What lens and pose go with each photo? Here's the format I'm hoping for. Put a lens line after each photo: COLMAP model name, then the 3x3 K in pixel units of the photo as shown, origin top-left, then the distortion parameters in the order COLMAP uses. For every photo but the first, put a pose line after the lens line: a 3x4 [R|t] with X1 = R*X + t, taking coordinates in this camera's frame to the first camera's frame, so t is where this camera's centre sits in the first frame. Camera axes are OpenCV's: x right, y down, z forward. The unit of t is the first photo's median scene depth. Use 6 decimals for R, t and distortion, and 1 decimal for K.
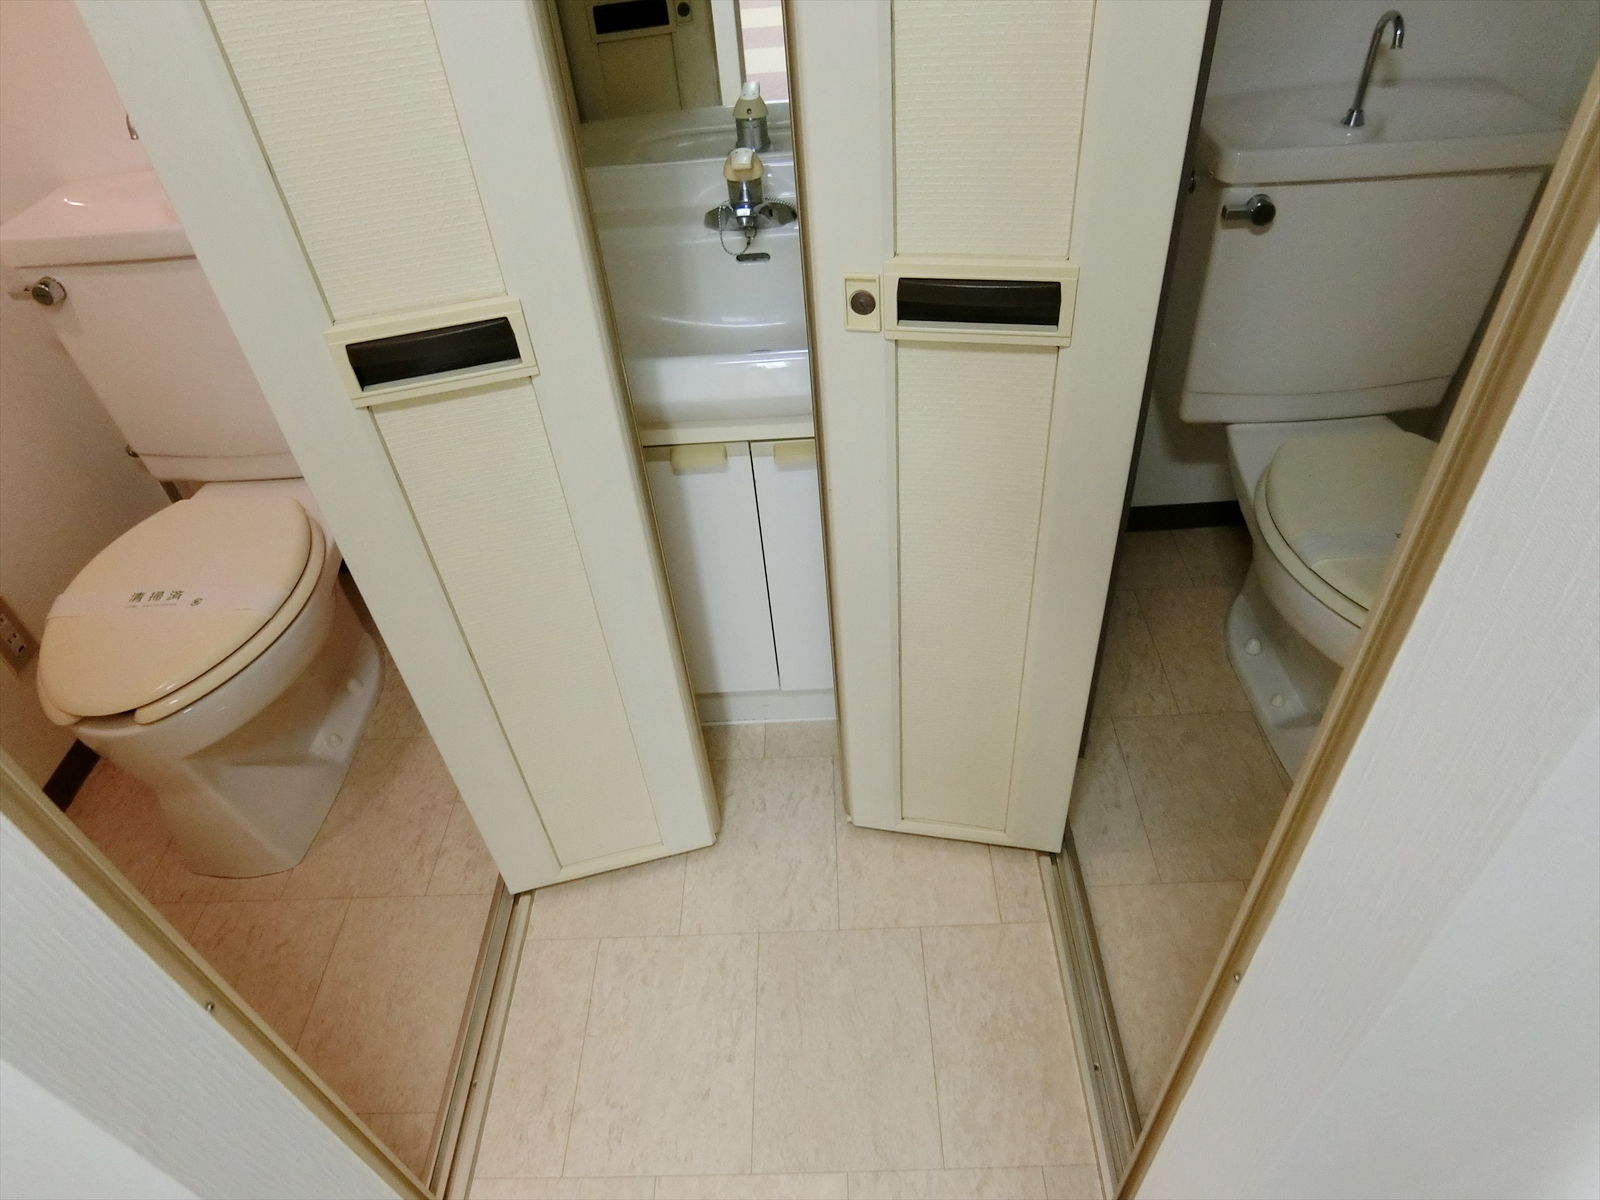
lens RADIAL K [[998.1, 0, 792.9], [0, 998.1, 606.6], [0, 0, 1]] dist [-0.006899, 0.007483]
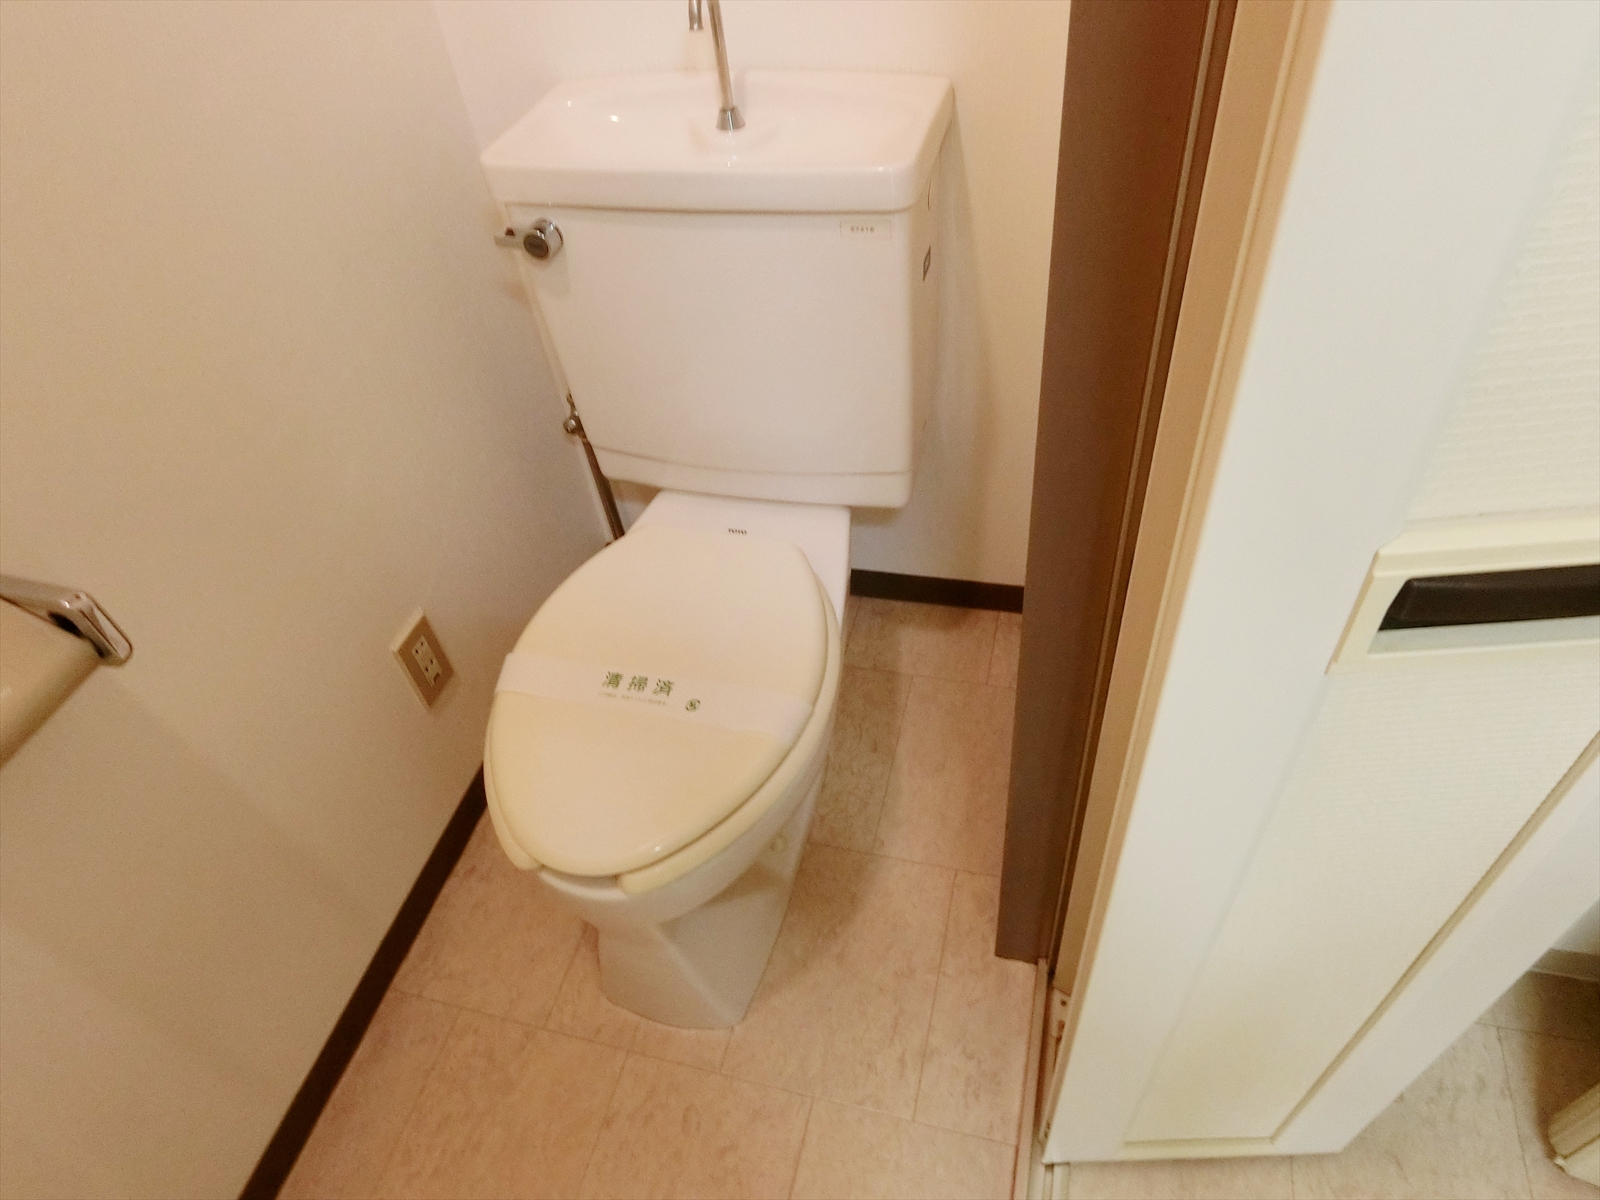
lens RADIAL K [[998.1, 0, 810.6], [0, 998.1, 593.5], [0, 0, 1]] dist [-0.006899, 0.007483]
pose [[0.971927, 0.156045, -0.176093, -0.382165], [-0.140151, 0.985126, 0.099422, -0.159473], [0.188988, -0.071951, 0.979340, 0.300700]]
